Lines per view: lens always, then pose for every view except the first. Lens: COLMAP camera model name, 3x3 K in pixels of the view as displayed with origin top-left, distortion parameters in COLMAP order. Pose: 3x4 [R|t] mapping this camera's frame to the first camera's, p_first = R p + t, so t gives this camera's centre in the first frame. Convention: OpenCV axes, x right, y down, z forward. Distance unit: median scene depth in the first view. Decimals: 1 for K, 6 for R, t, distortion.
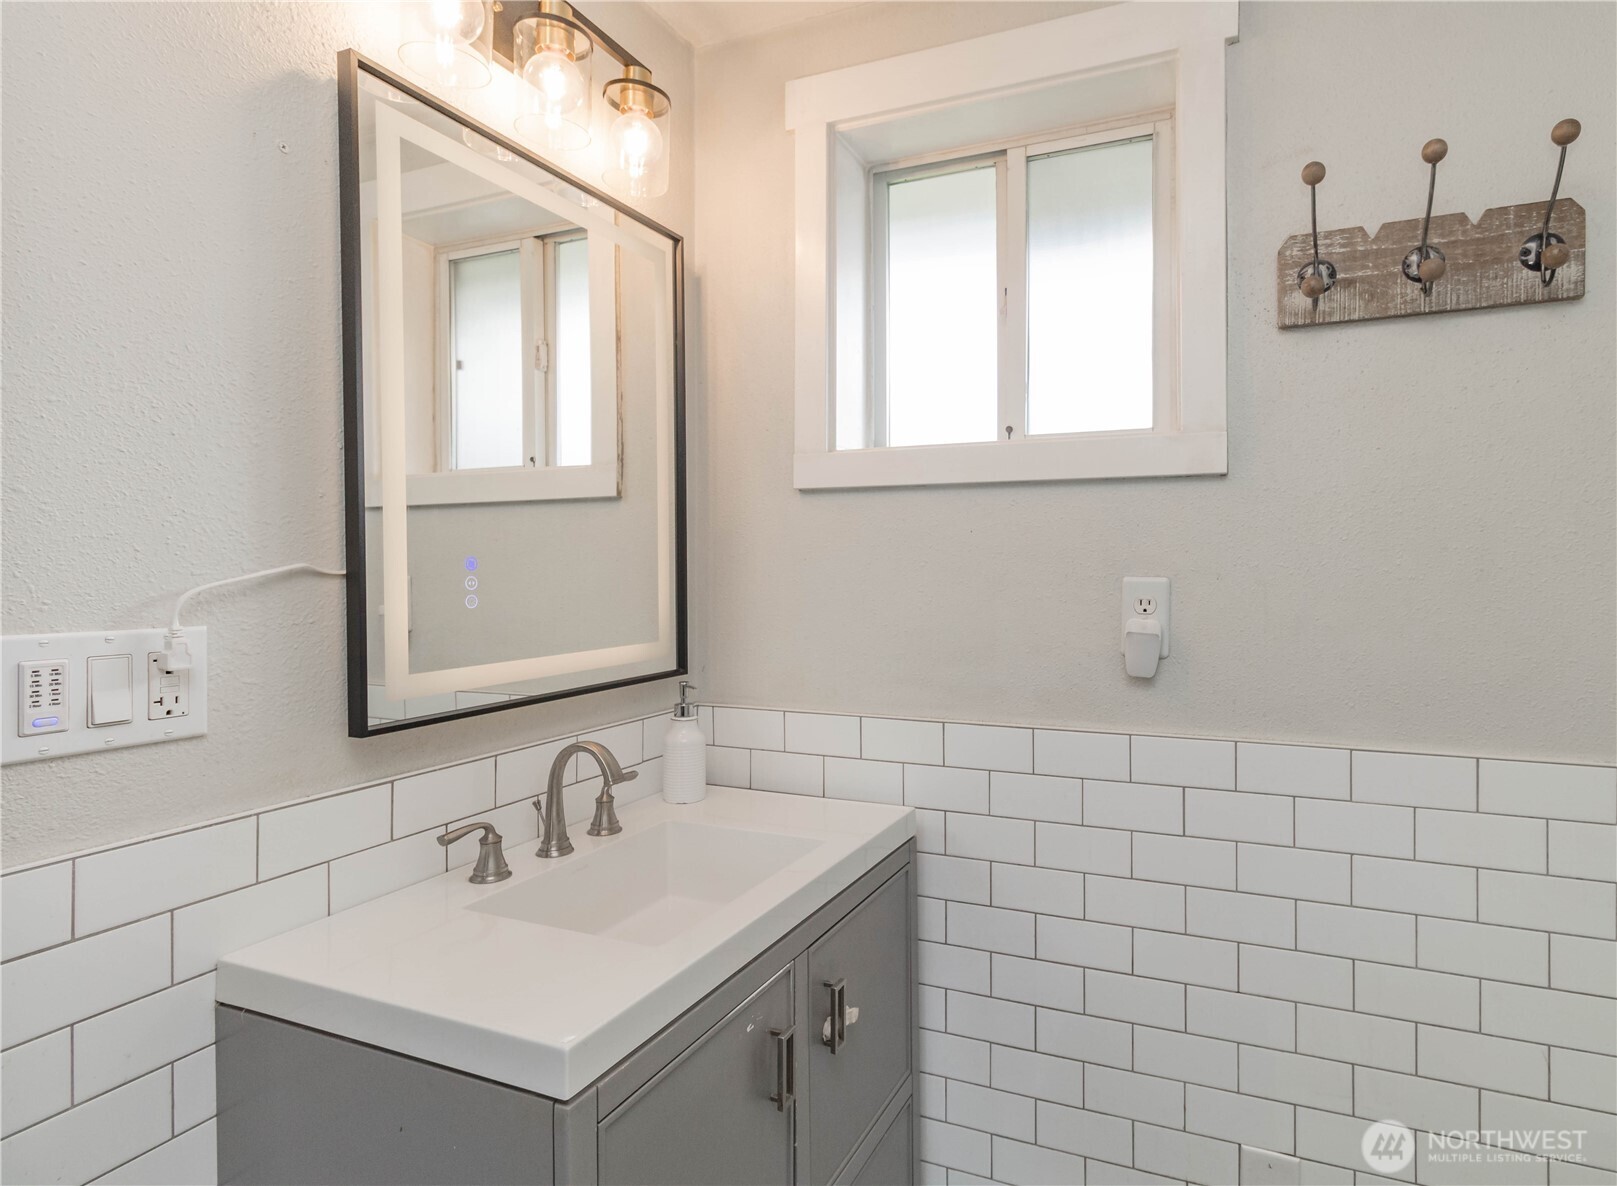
lens RADIAL K [[845.7, 0, 921.1], [0, 845.7, 567.7], [0, 0, 1]] dist [0.001687, -0.000878]
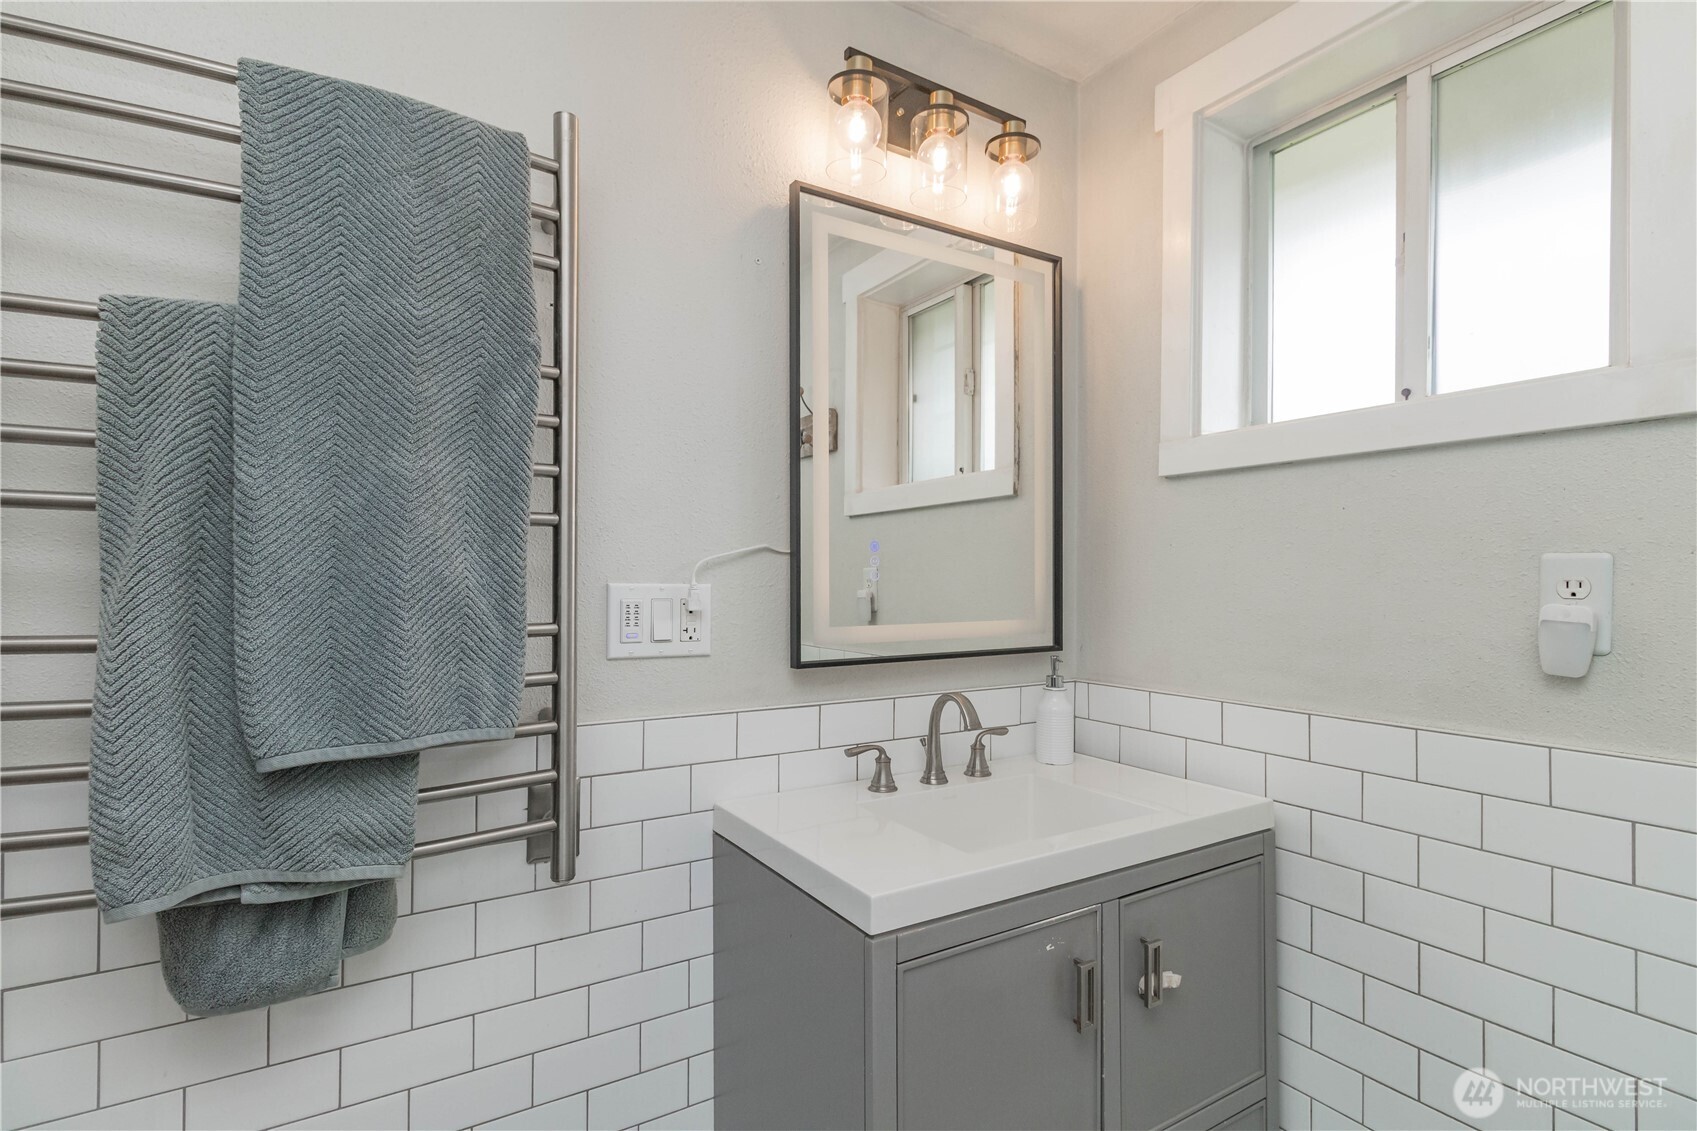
lens RADIAL K [[838.0, 0, 875.6], [0, 838.0, 573.7], [0, 0, 1]] dist [0.003037, 0.000245]
pose [[0.806544, 0.000155, -0.591174, 0.207189], [-0.006598, 0.999940, -0.008740, 0.043286], [0.591137, 0.010950, 0.806497, -0.034230]]
